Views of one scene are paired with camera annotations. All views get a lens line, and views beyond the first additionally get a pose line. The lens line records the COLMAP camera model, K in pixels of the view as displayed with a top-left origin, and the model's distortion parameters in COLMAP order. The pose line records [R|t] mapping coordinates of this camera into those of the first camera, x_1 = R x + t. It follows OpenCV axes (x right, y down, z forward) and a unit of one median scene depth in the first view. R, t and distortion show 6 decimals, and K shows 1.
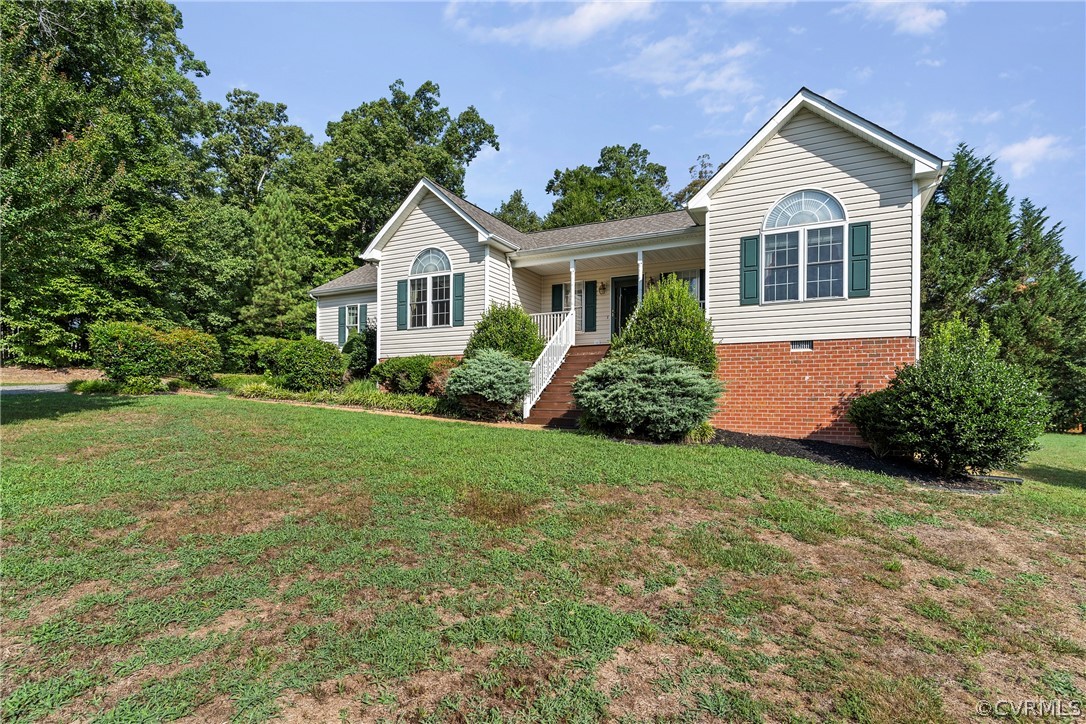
lens RADIAL K [[592.6, 0, 578.4], [0, 592.6, 427.6], [0, 0, 1]] dist [0.004658, 0.000551]
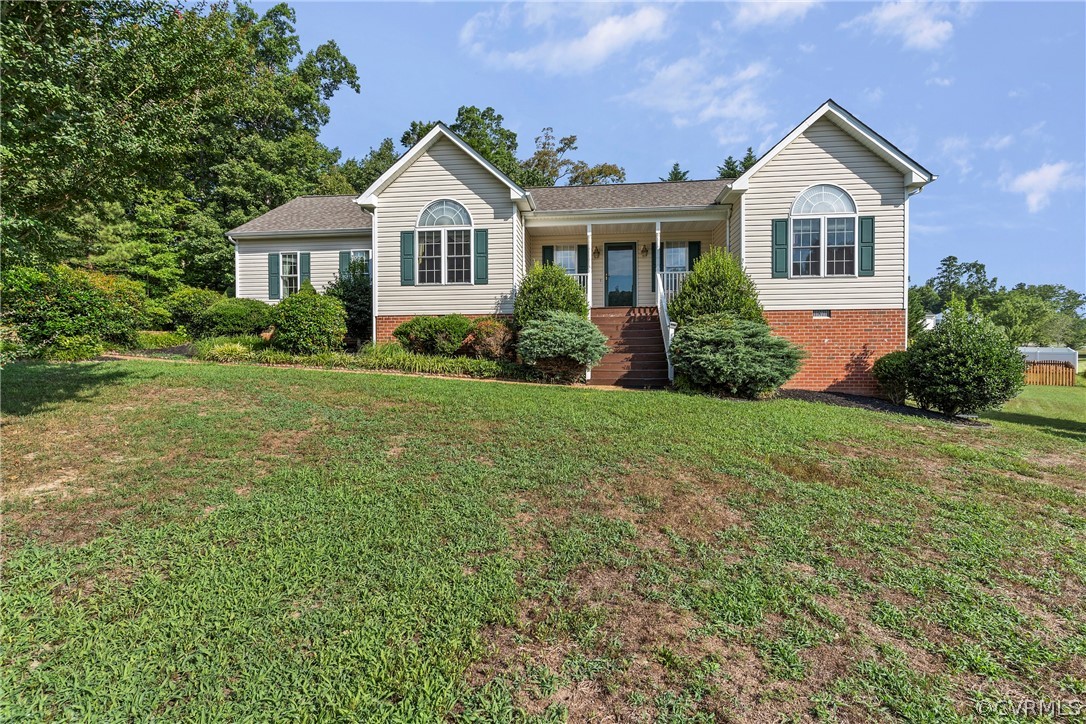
lens RADIAL K [[554.1, 0, 571.7], [0, 554.1, 386.7], [0, 0, 1]] dist [0.004030, -0.001594]
pose [[0.926575, -0.031702, 0.374773, -0.425970], [0.025256, 0.999437, 0.022100, -0.022363], [-0.375262, -0.011012, 0.926853, 0.115403]]
